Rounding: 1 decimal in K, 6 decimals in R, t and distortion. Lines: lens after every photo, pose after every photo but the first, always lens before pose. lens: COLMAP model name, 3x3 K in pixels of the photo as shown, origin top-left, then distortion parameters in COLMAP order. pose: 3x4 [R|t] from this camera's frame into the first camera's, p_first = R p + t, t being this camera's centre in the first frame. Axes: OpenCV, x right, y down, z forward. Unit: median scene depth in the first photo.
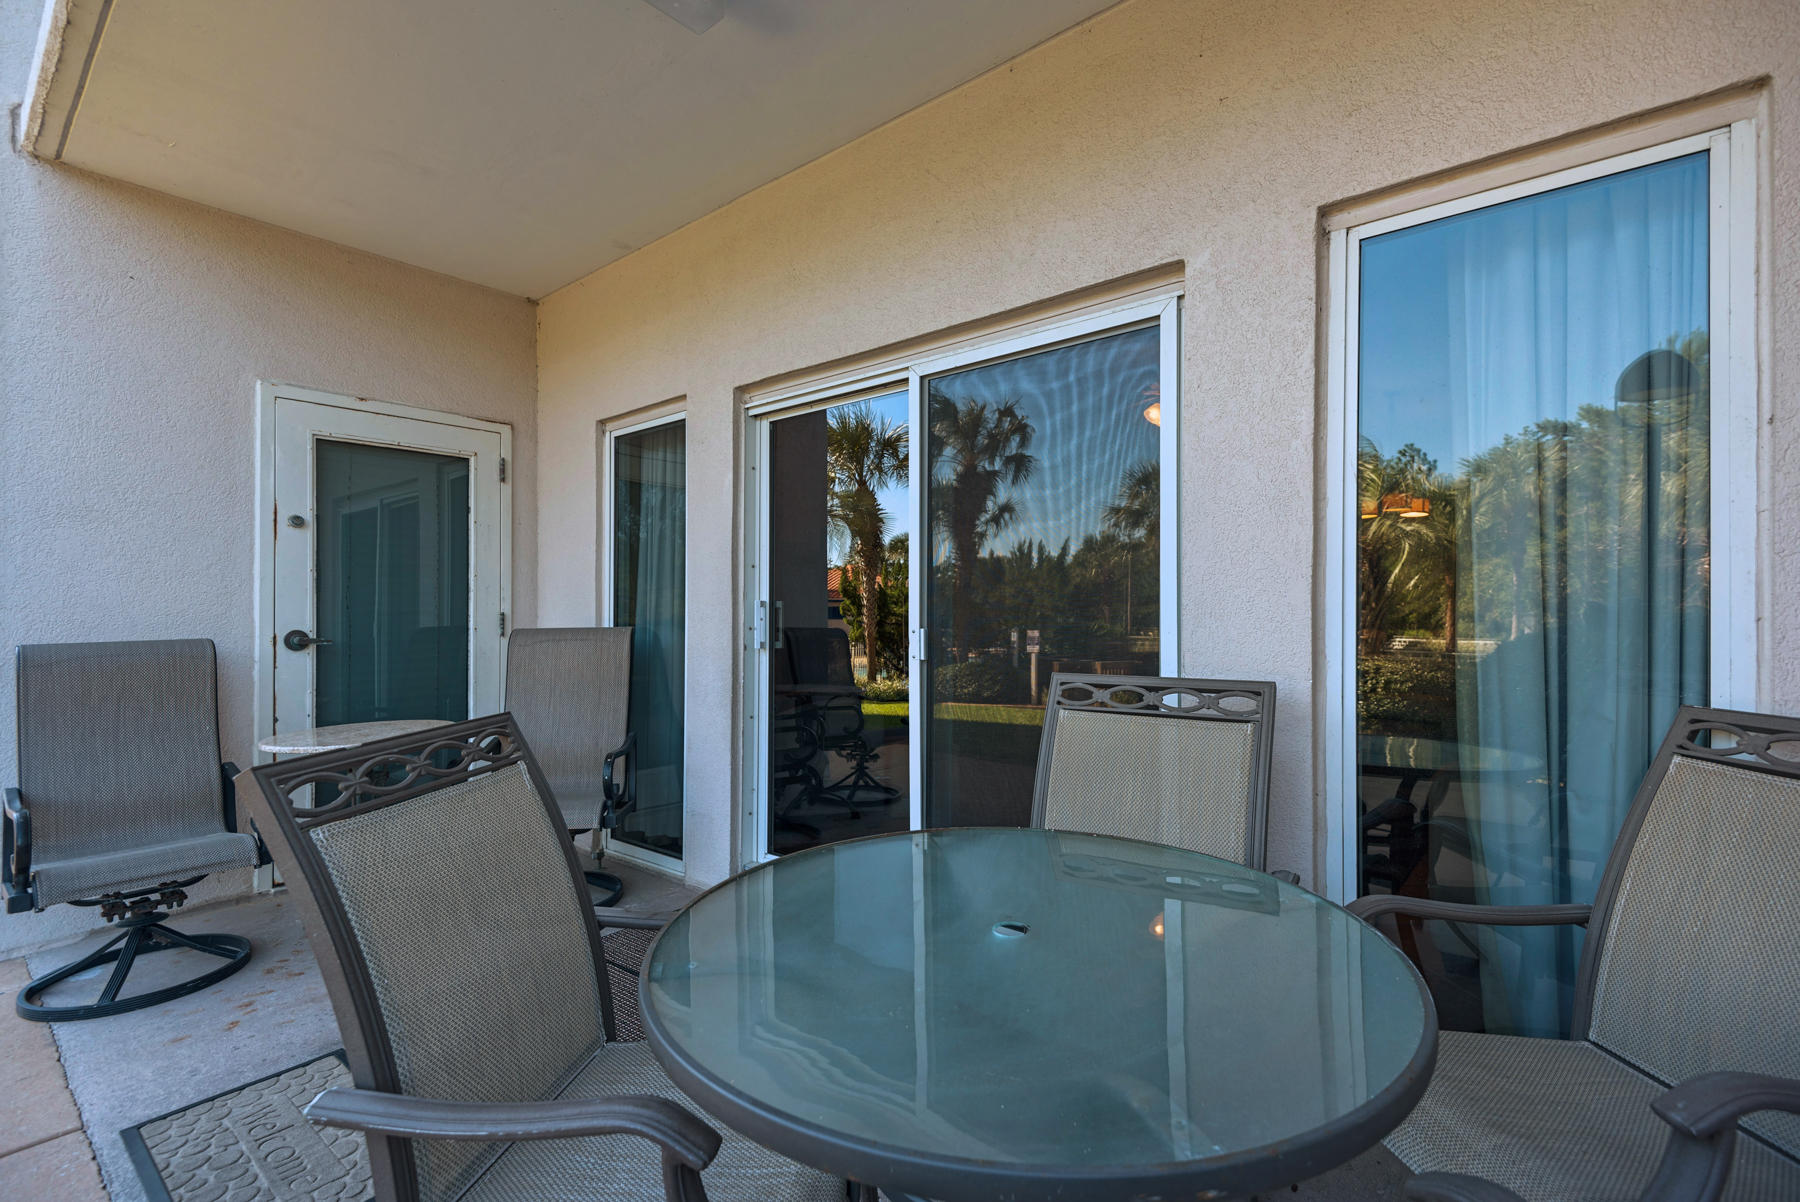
lens RADIAL K [[826.0, 0, 900.0], [0, 826.0, 601.0], [0, 0, 1]] dist [0.032588, -0.019244]
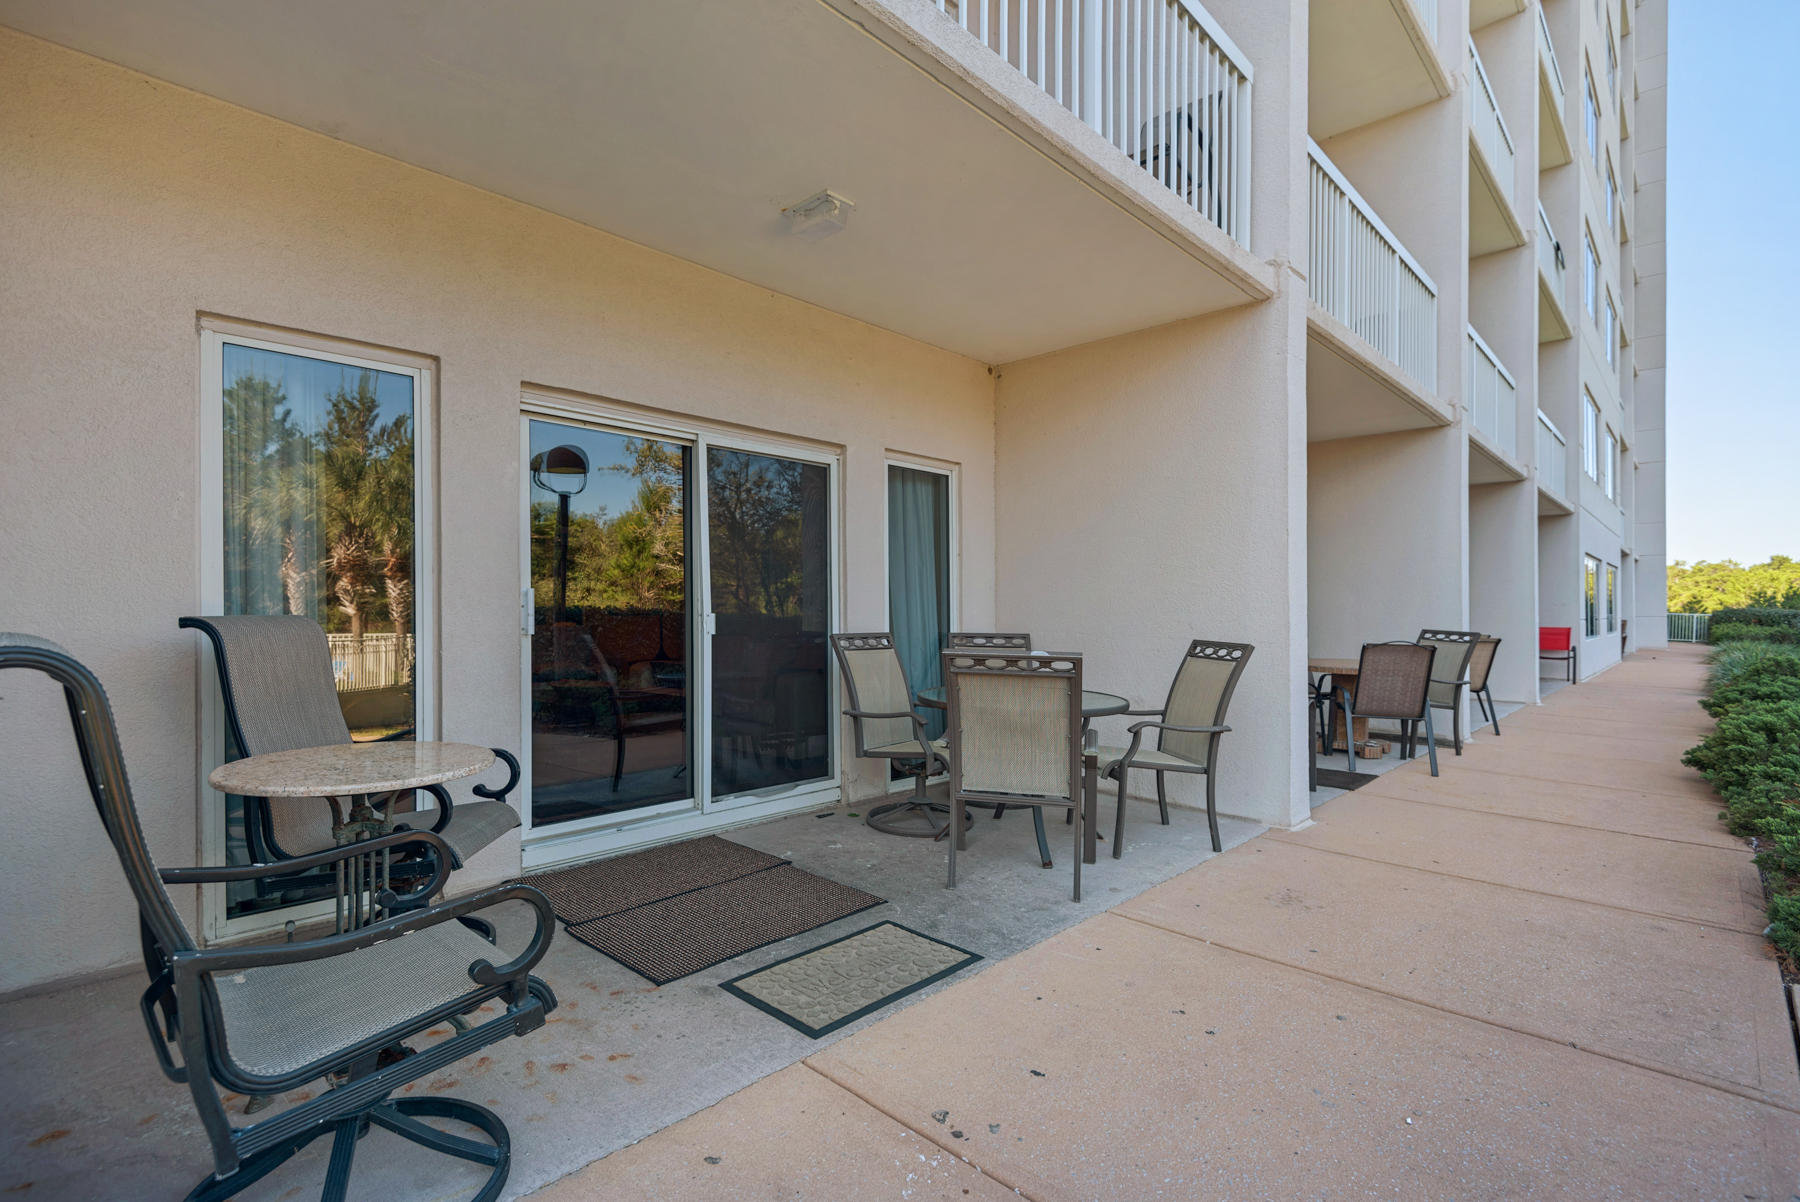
lens RADIAL K [[831.4, 0, 900.0], [0, 831.4, 601.0], [0, 0, 1]] dist [0.000404, 0.000033]
pose [[0.050088, 0.010083, 0.998694, -1.696647], [-0.016909, 0.999814, -0.009246, 0.020209], [-0.998602, -0.016424, 0.050249, 0.668098]]
